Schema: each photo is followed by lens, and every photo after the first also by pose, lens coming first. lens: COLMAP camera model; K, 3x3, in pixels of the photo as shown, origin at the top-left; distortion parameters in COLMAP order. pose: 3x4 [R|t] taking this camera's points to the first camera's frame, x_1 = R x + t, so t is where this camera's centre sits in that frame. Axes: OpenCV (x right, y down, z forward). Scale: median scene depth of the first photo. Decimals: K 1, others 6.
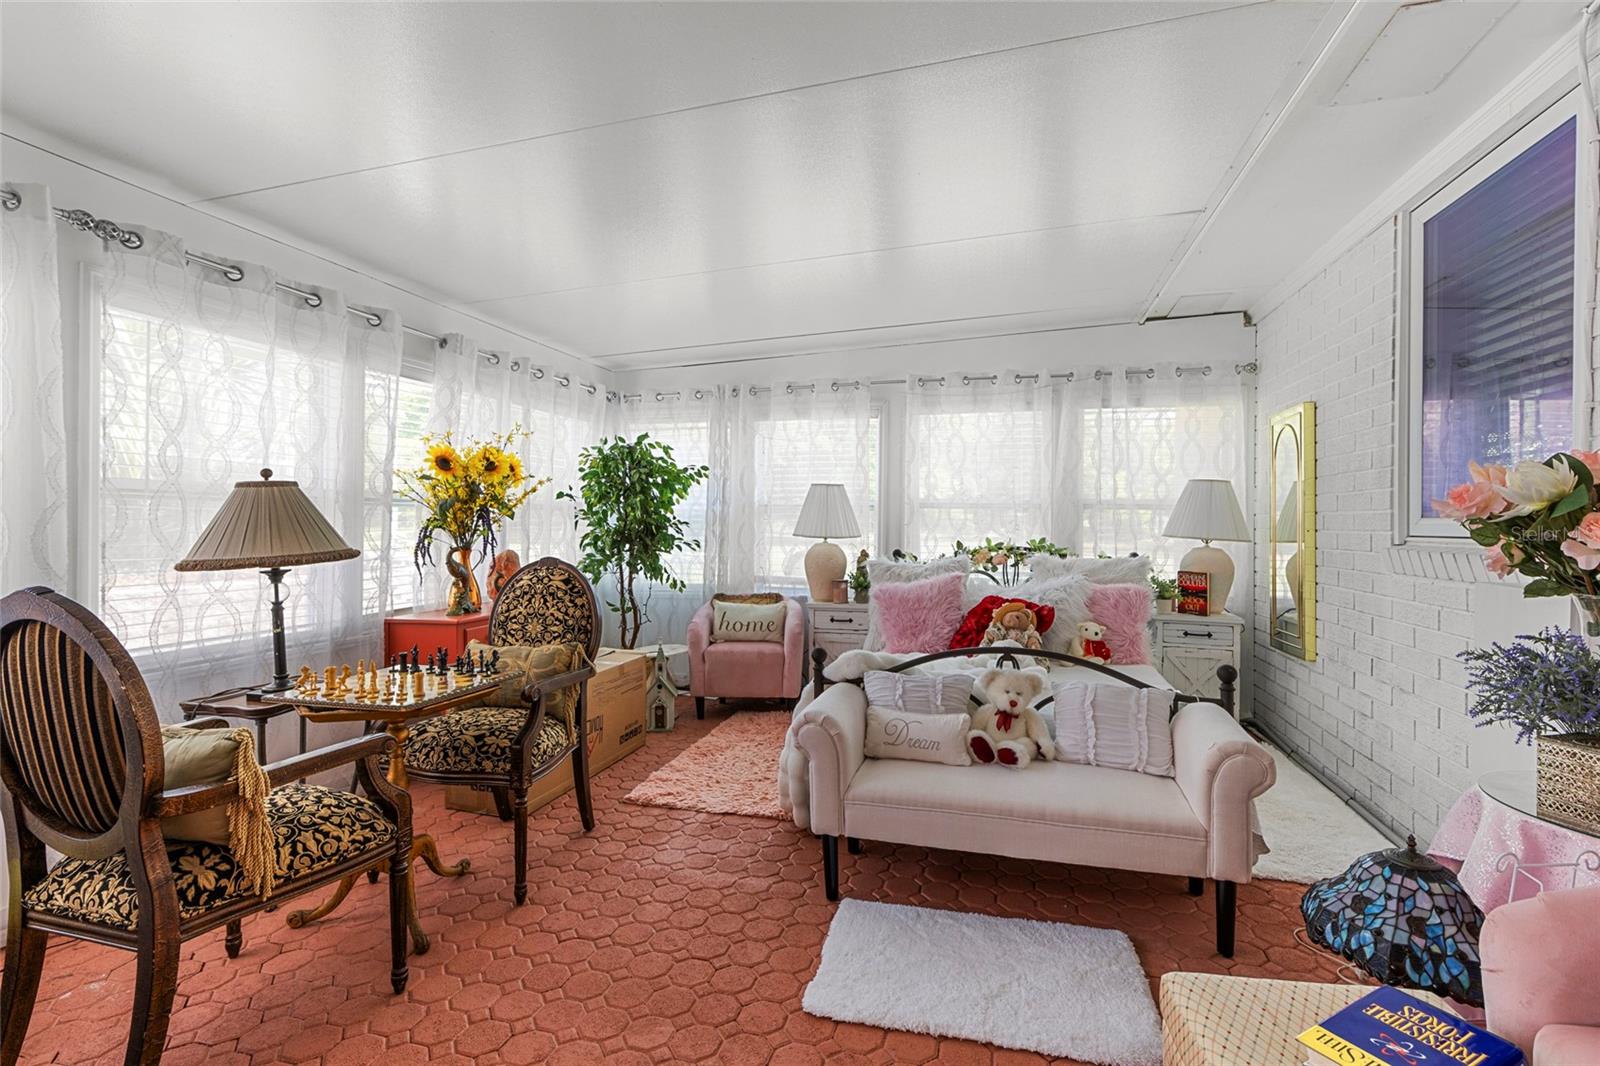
lens RADIAL K [[721.1, 0, 801.8], [0, 721.1, 531.2], [0, 0, 1]] dist [0.007671, -0.000068]
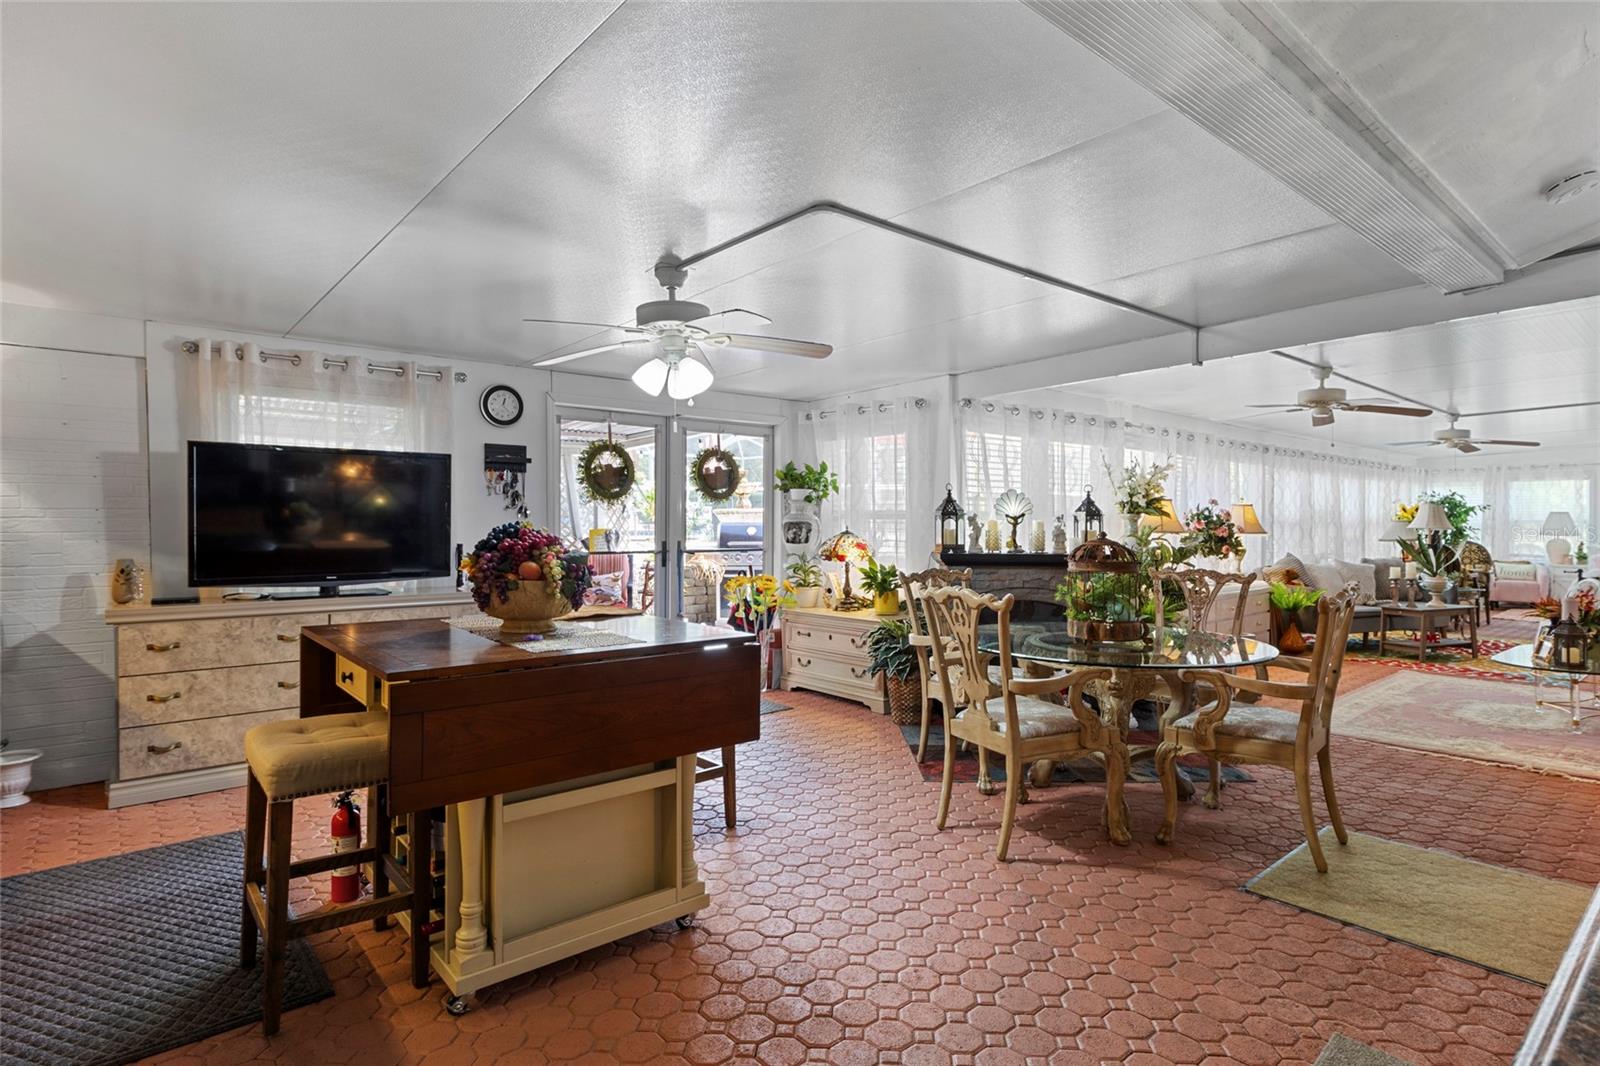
lens RADIAL K [[817.6, 0, 799.6], [0, 817.6, 519.3], [0, 0, 1]] dist [0.001345, -0.001963]
pose [[0.826943, -0.000956, -0.562285, -0.483765], [-0.004730, 0.999951, -0.008657, -0.009776], [0.562266, 0.009818, 0.826898, -2.403739]]
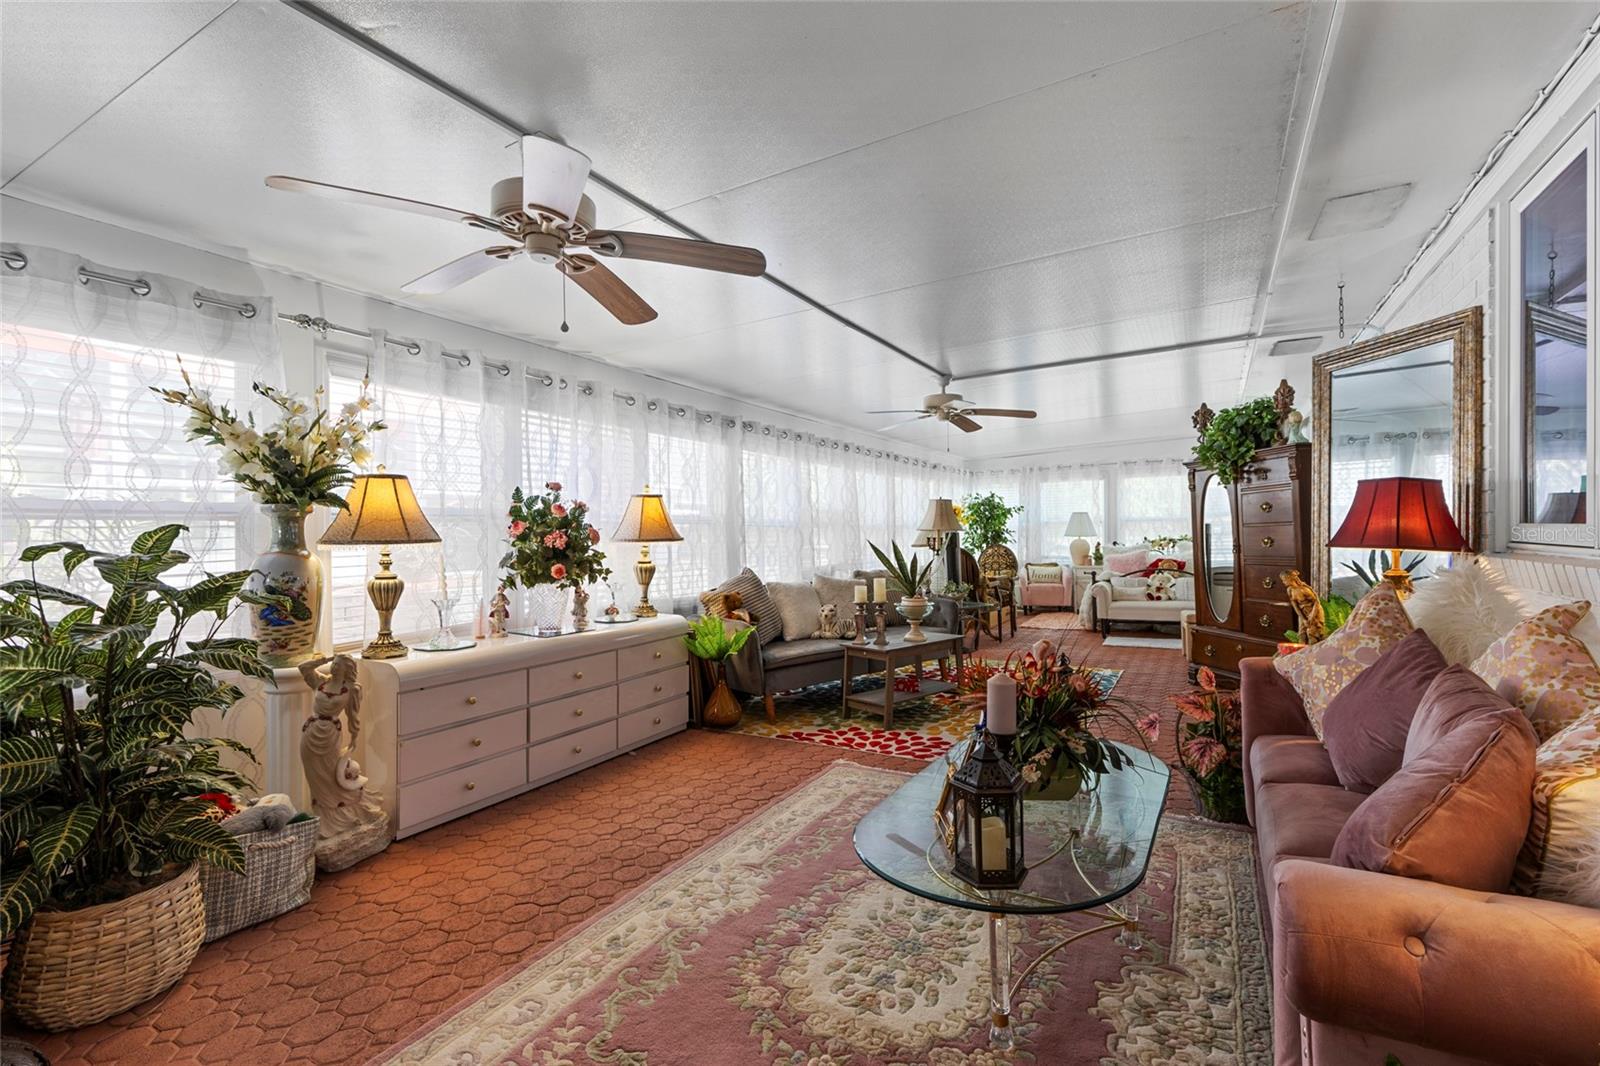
lens RADIAL K [[721.1, 0, 803.9], [0, 721.1, 540.7], [0, 0, 1]] dist [0.007671, -0.000068]
pose [[0.970541, -0.019612, -0.240136, -0.253438], [0.020268, 0.999795, 0.000266, 0.003595], [0.240082, -0.005125, 0.970739, -1.333495]]
